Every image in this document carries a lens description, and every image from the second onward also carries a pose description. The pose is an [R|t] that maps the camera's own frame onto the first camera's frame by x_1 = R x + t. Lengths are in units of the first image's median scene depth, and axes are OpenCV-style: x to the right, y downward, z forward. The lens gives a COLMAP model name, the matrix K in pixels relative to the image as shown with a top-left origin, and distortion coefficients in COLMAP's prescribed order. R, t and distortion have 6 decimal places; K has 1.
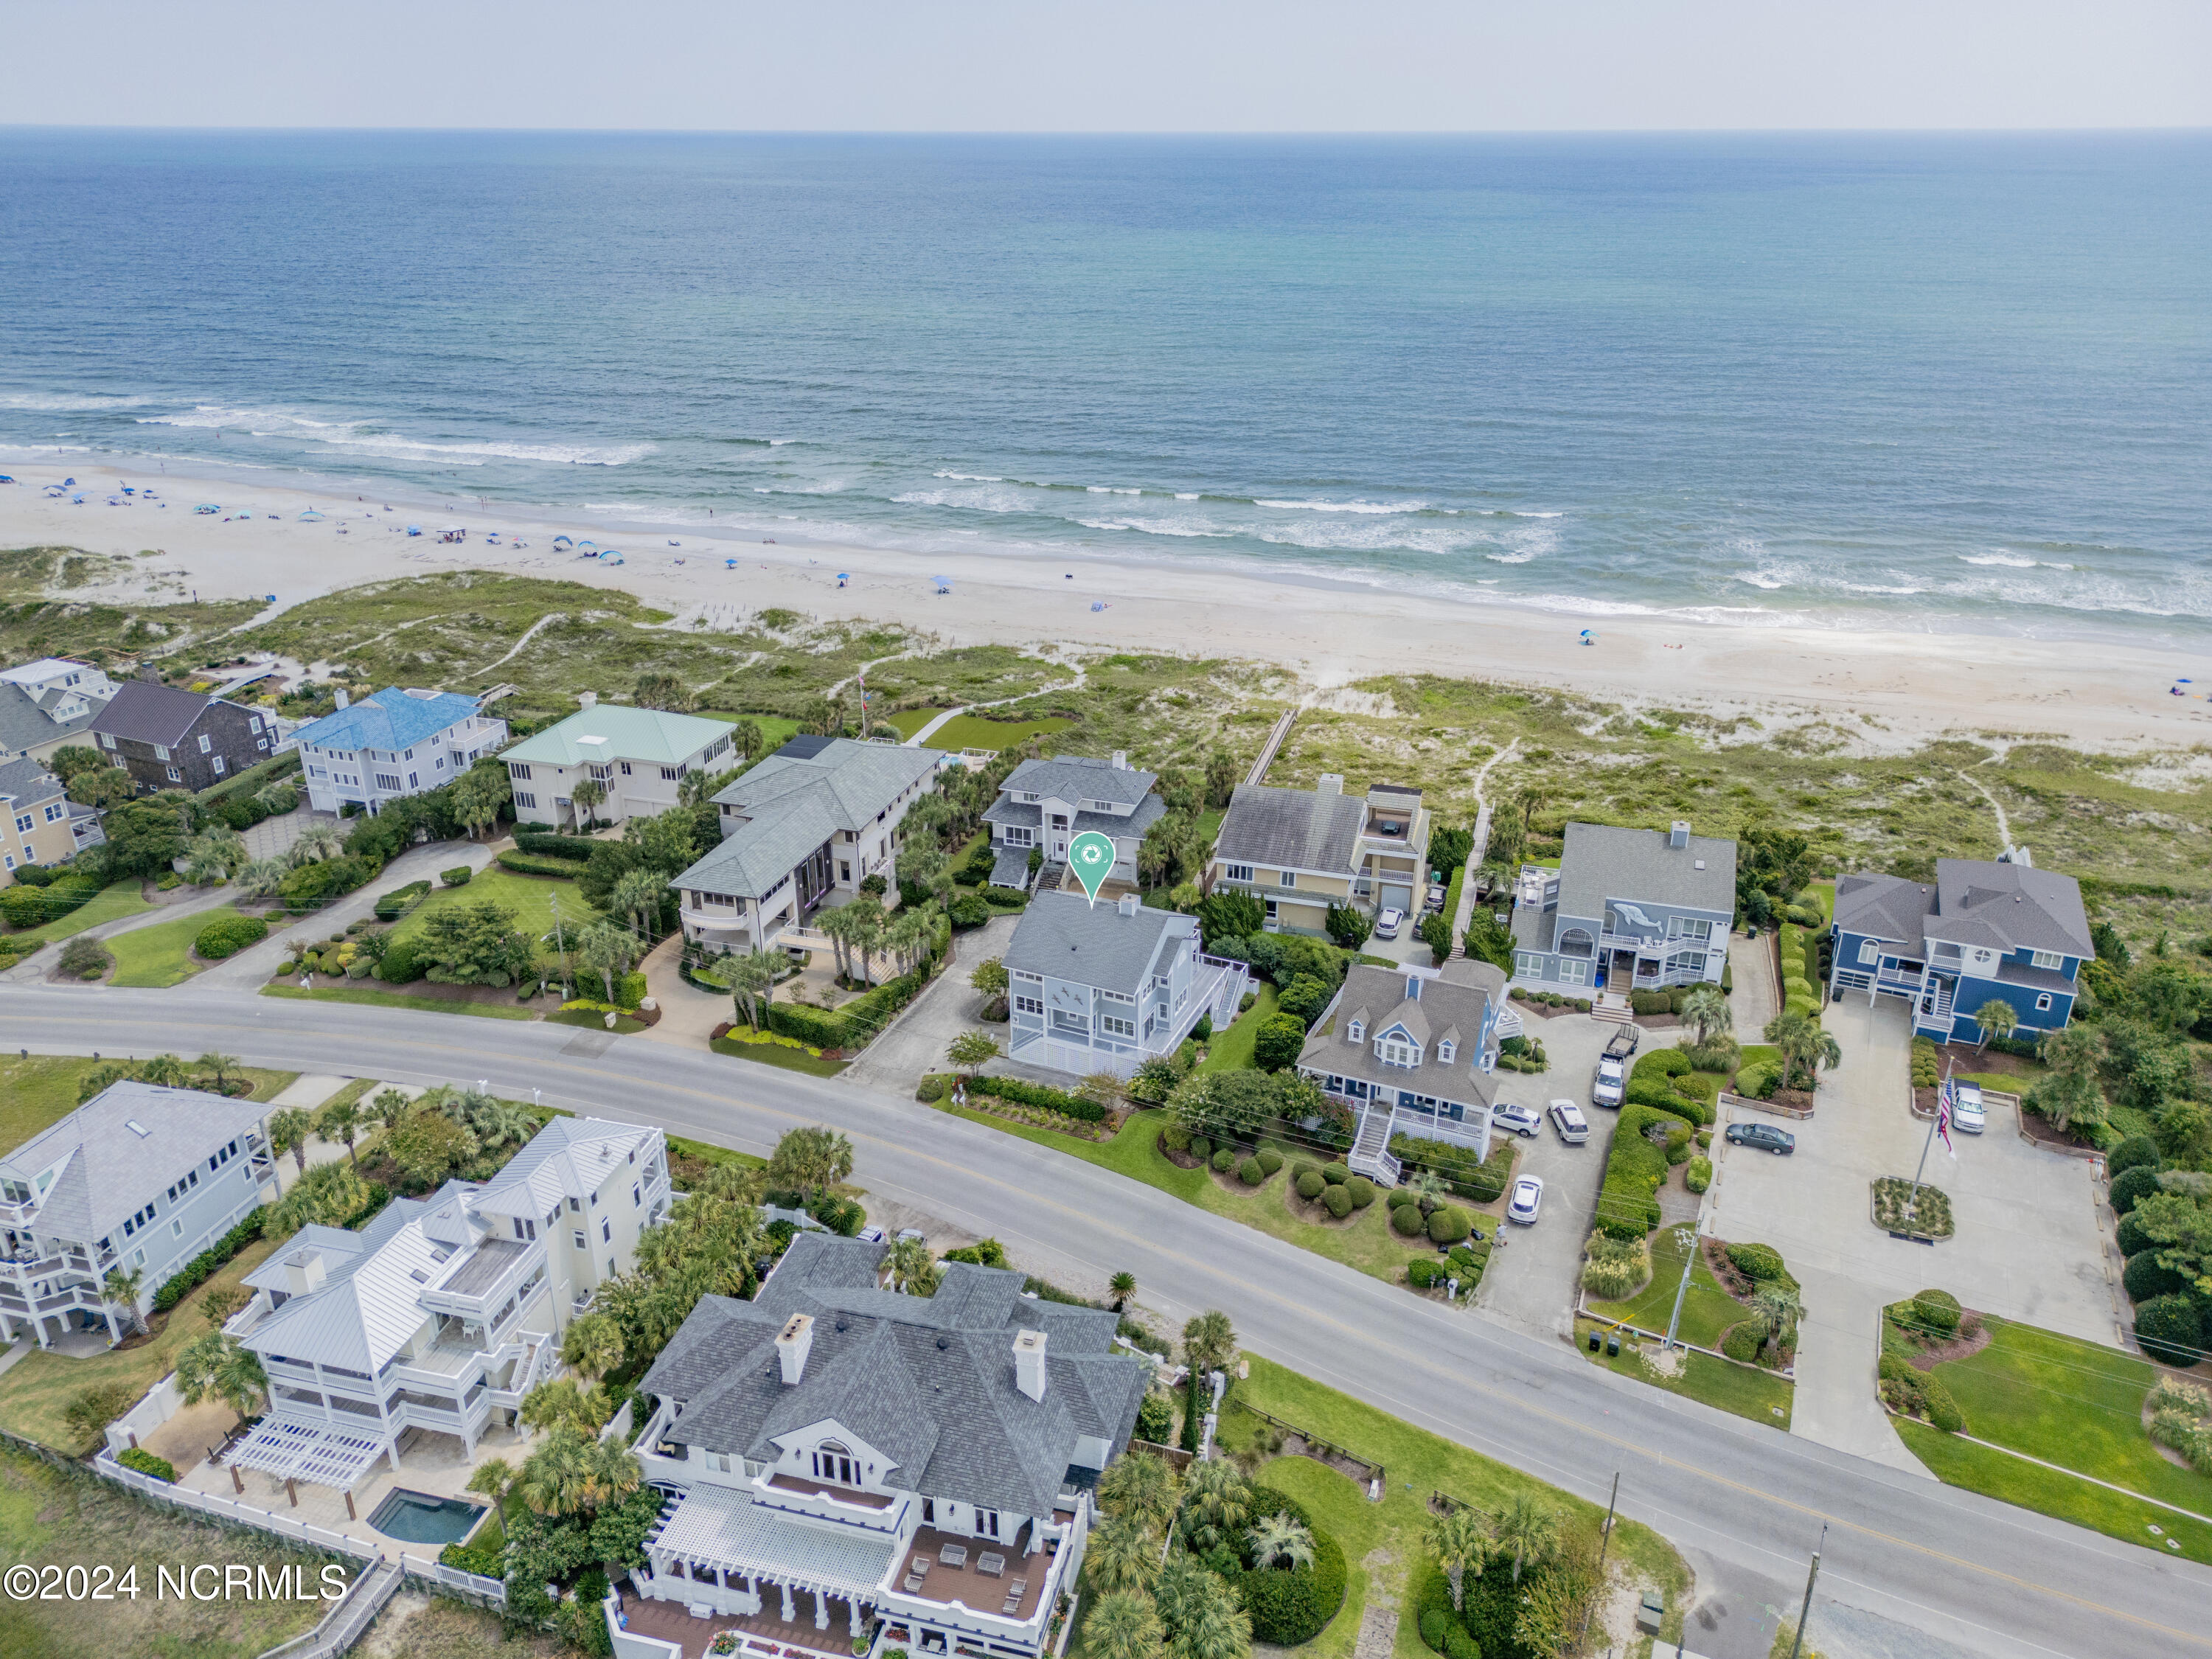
lens RADIAL K [[1556.1, 0, 1102.8], [0, 1556.1, 869.6], [0, 0, 1]] dist [0.074195, -0.077725]
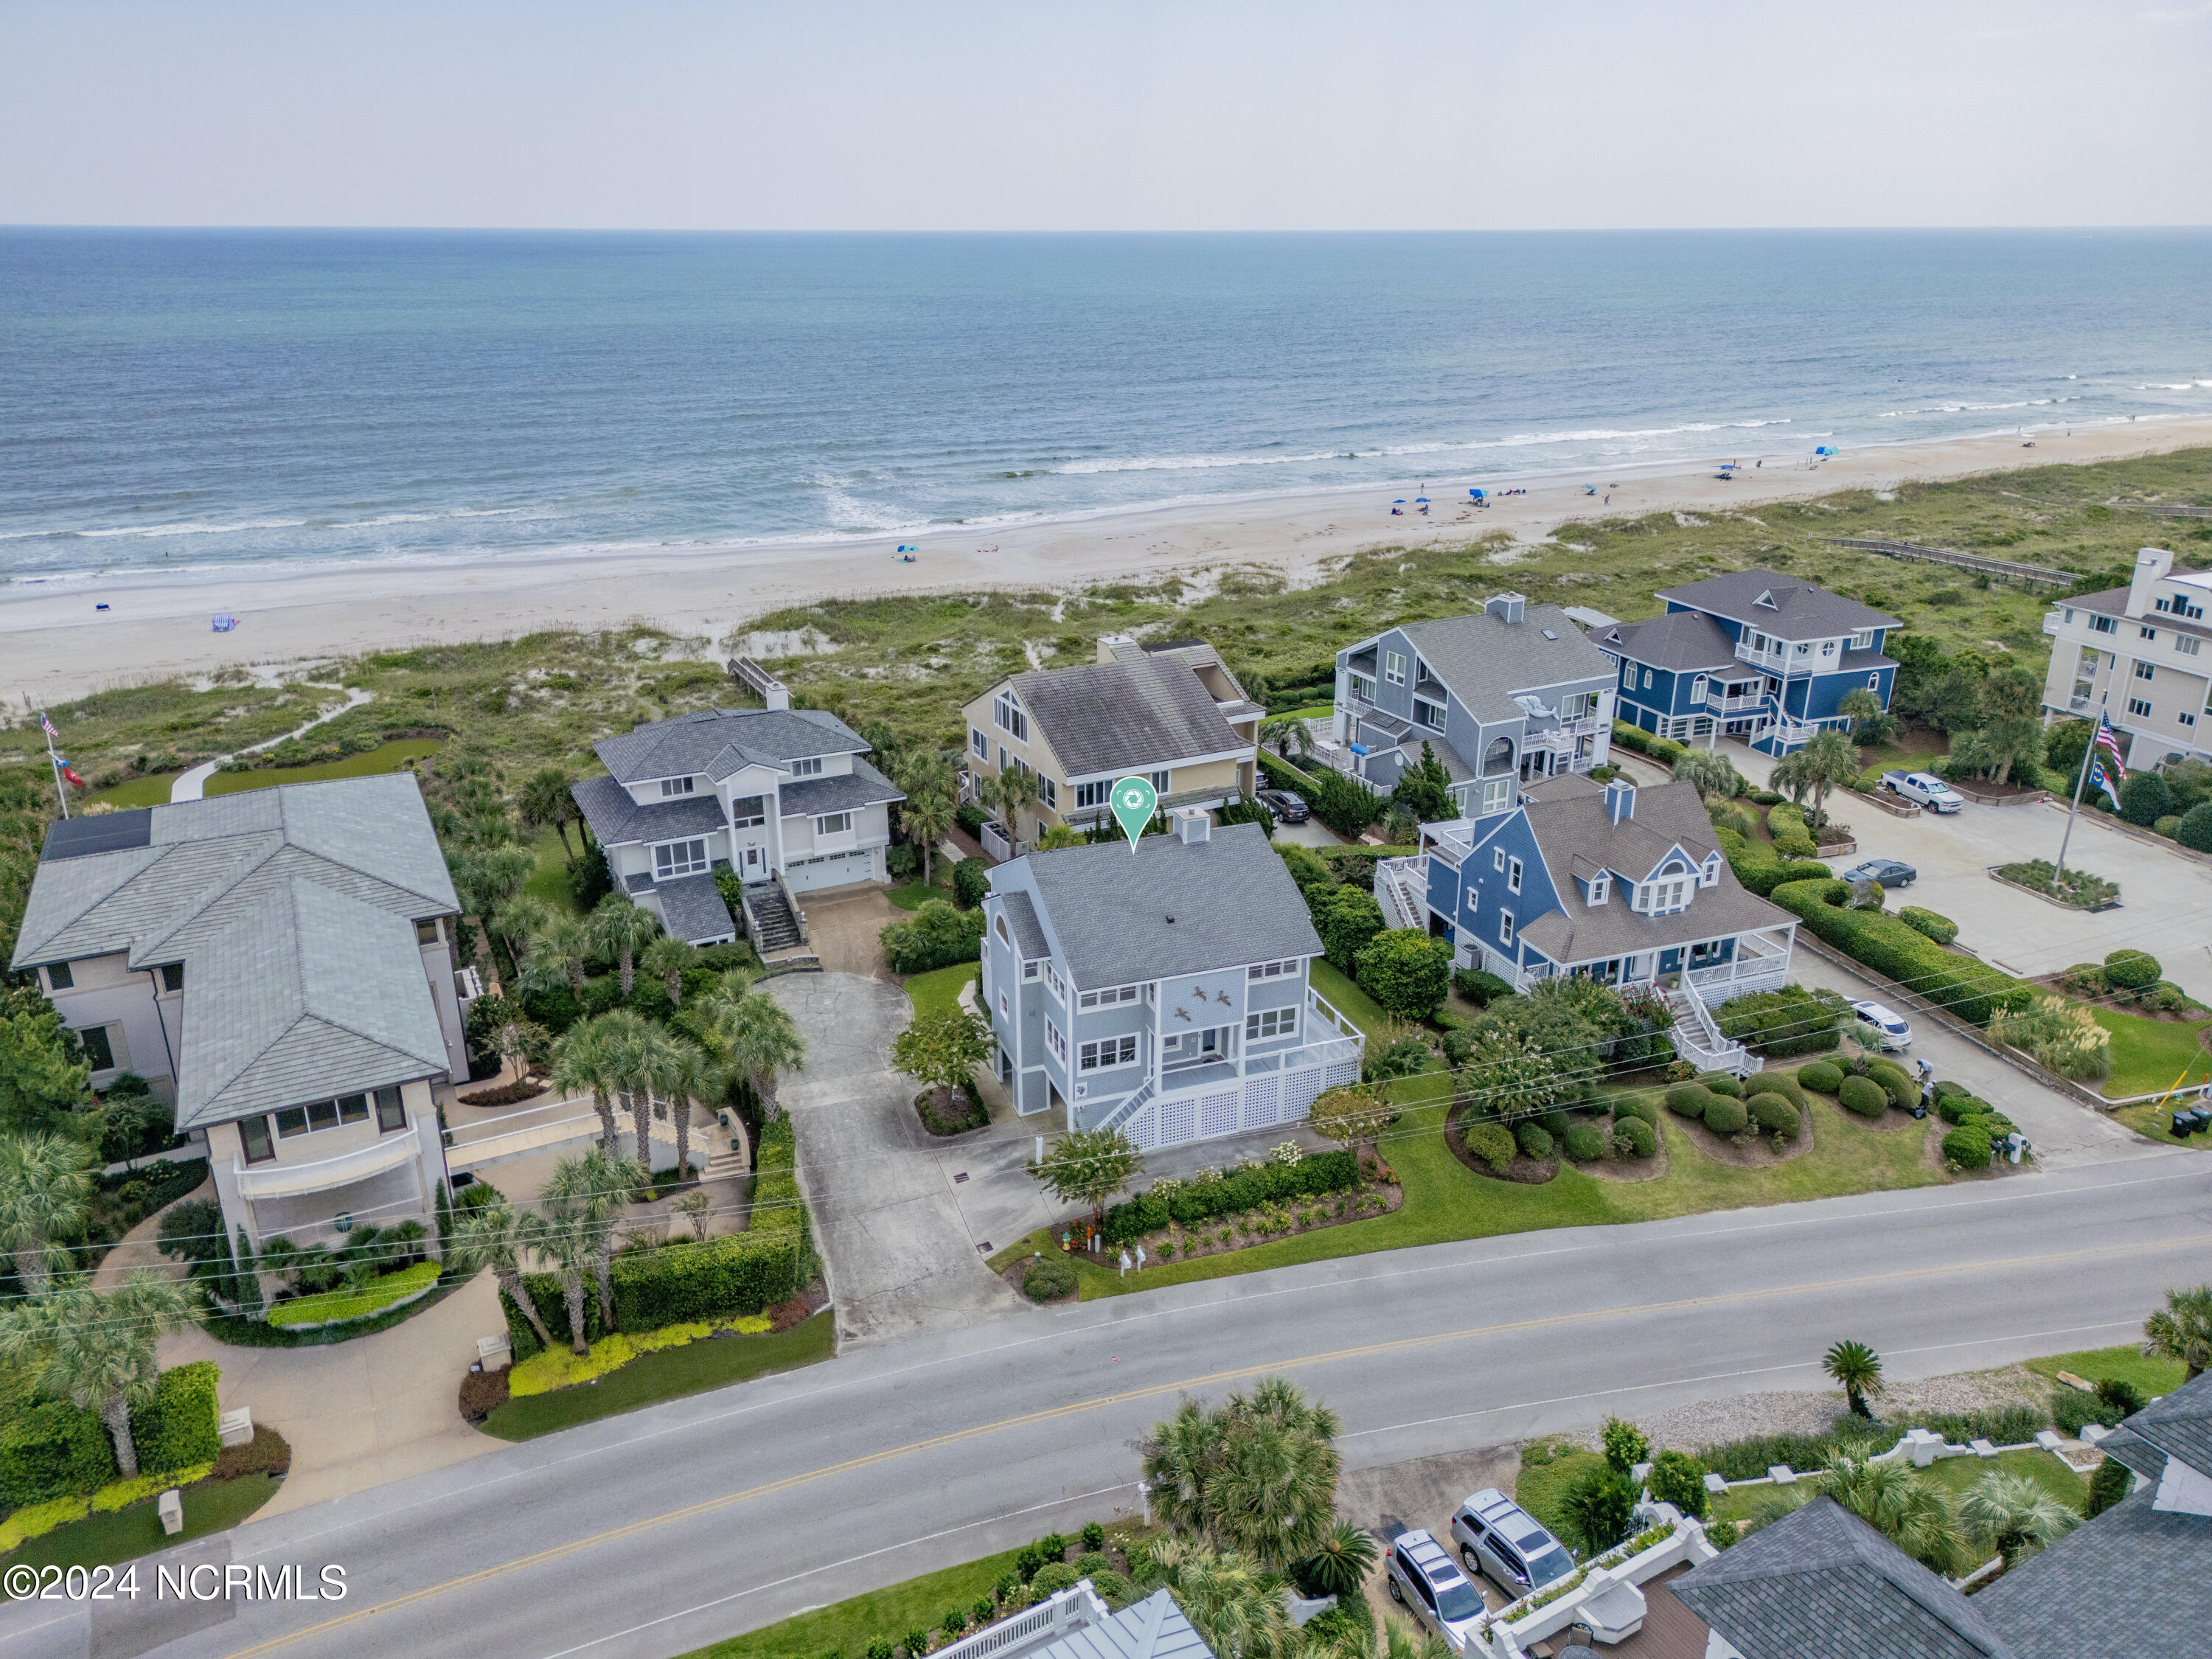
lens RADIAL K [[1556.1, 0, 1102.8], [0, 1556.1, 869.6], [0, 0, 1]] dist [0.074195, -0.077725]
pose [[0.709996, -0.265725, 0.652147, -0.316861], [0.301950, 0.951498, 0.058964, -0.004778], [-0.636185, 0.155052, 0.755796, 0.479655]]
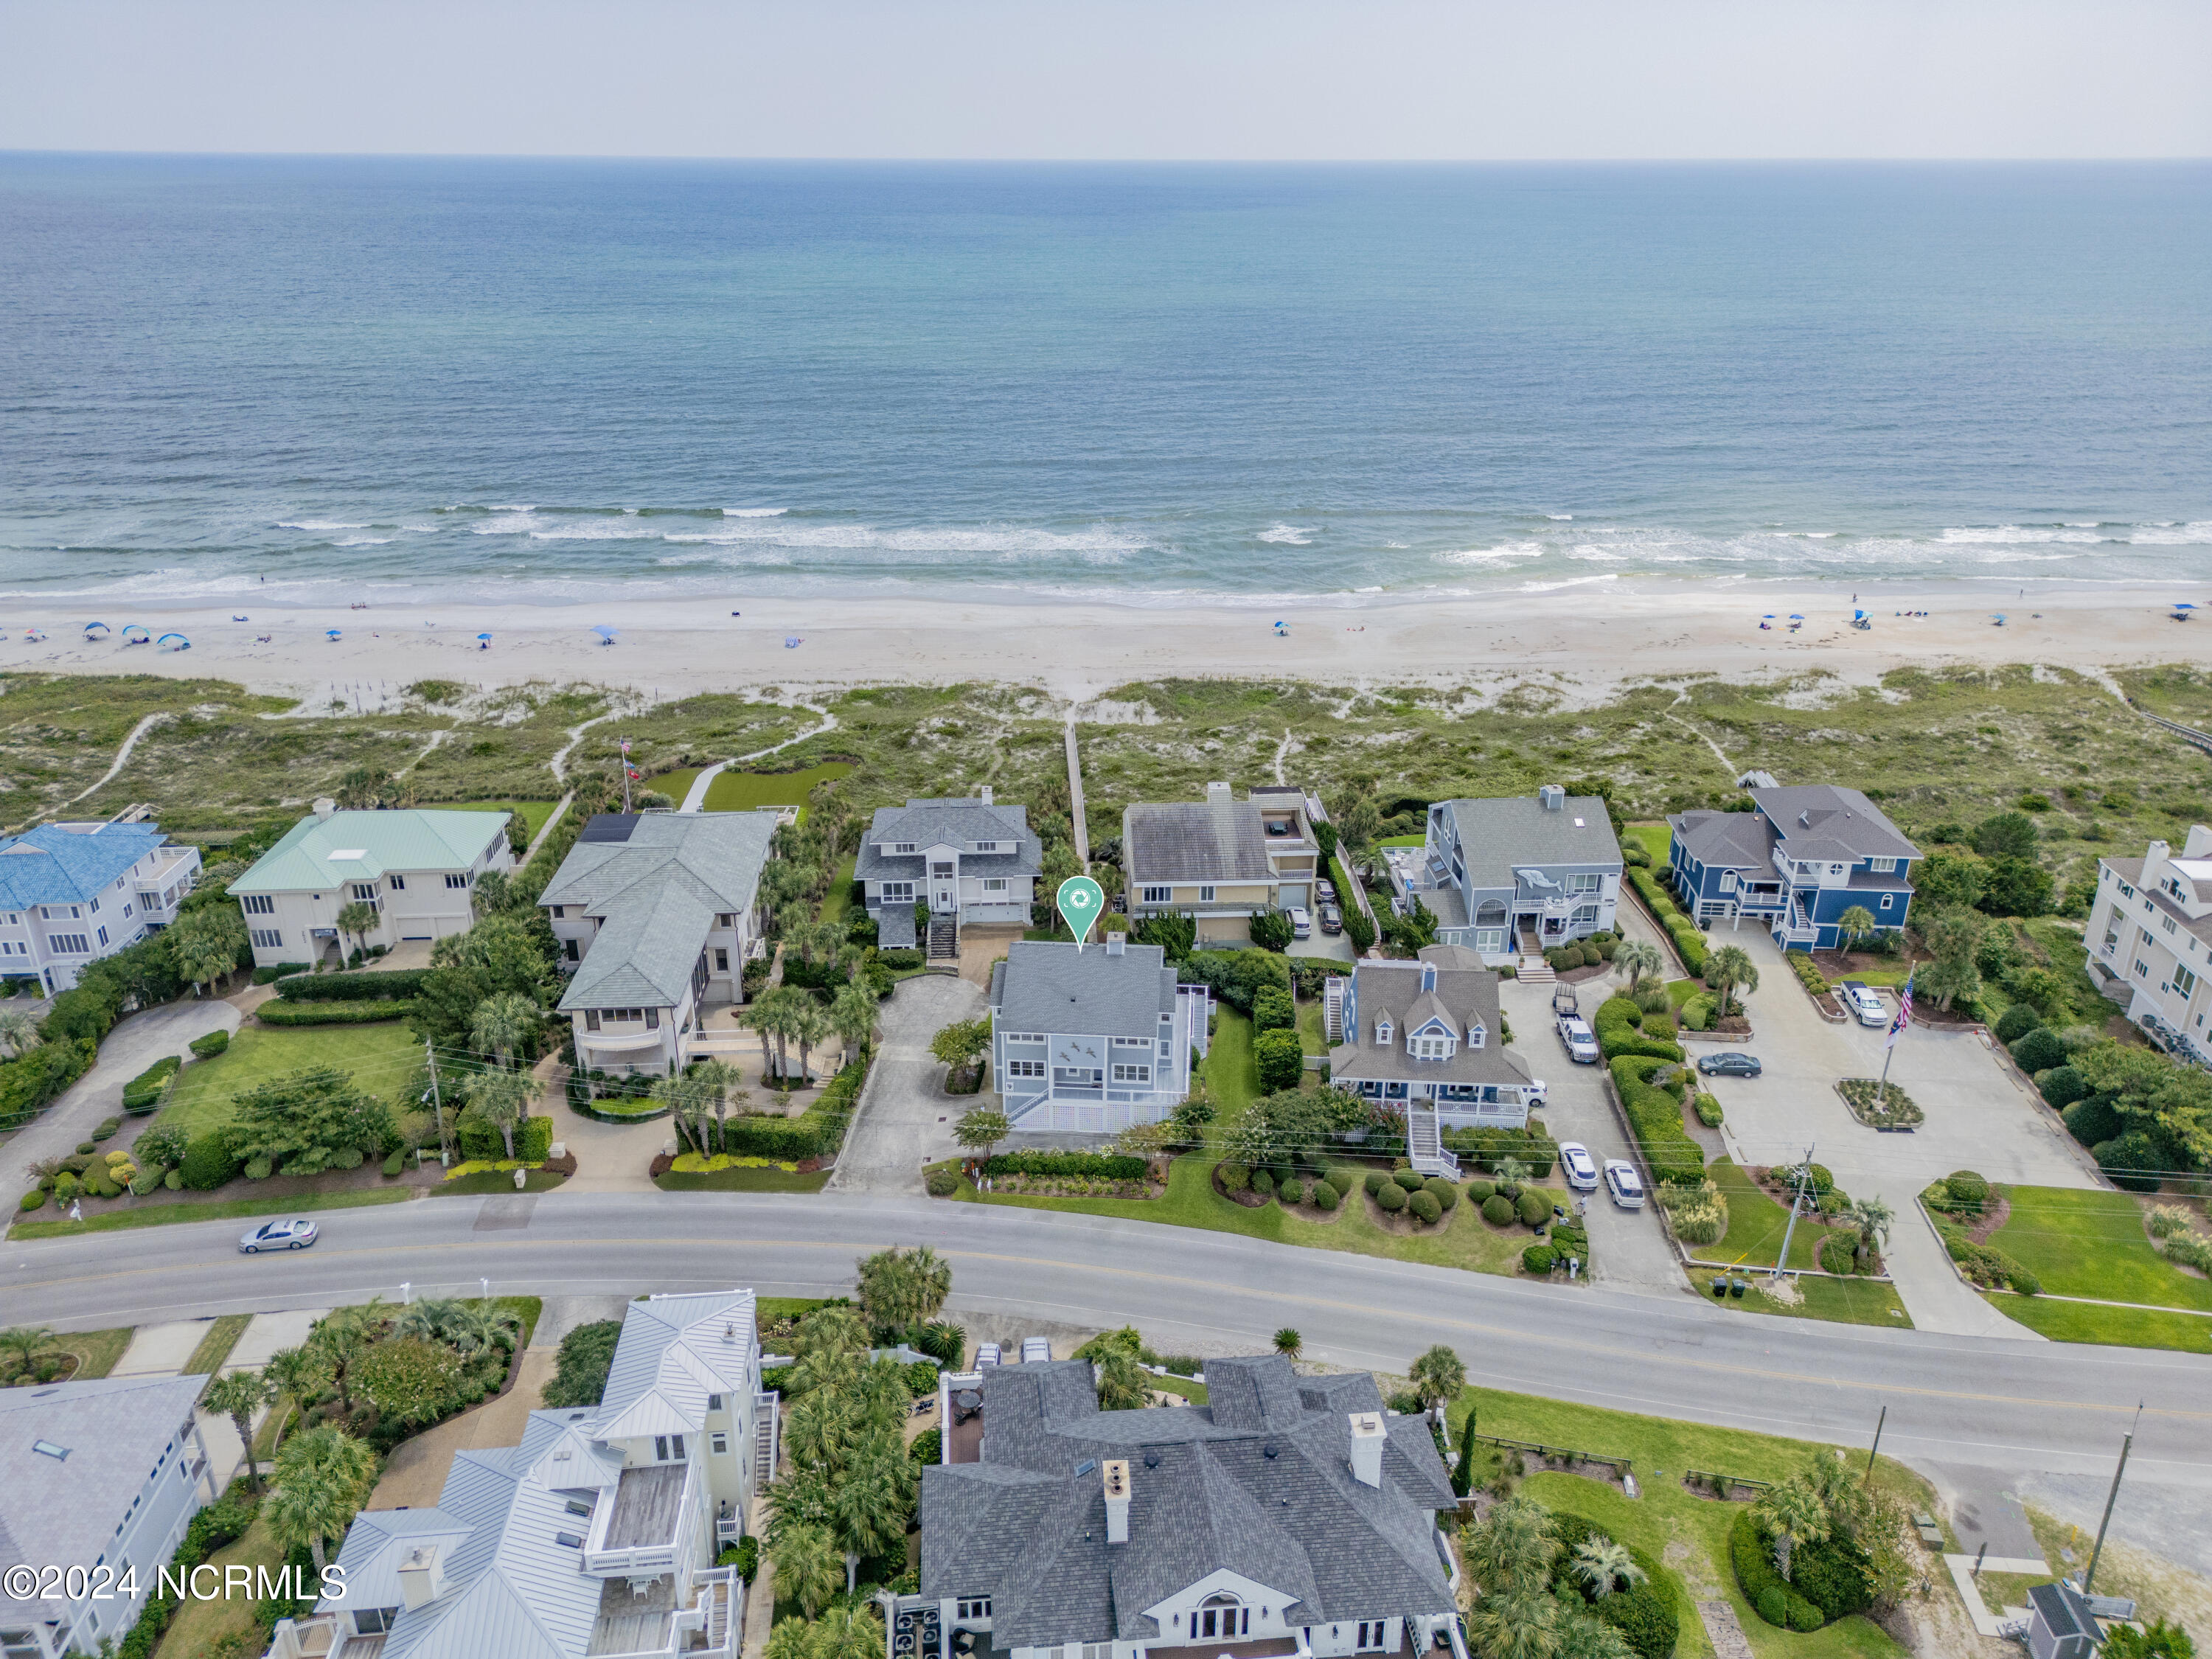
lens RADIAL K [[1549.7, 0, 1102.7], [0, 1549.7, 854.4], [0, 0, 1]] dist [0.072324, -0.075044]
pose [[0.938306, -0.139639, 0.316357, -0.229382], [0.146089, 0.989266, 0.003365, -0.028944], [-0.313431, 0.043059, 0.948634, 0.087204]]
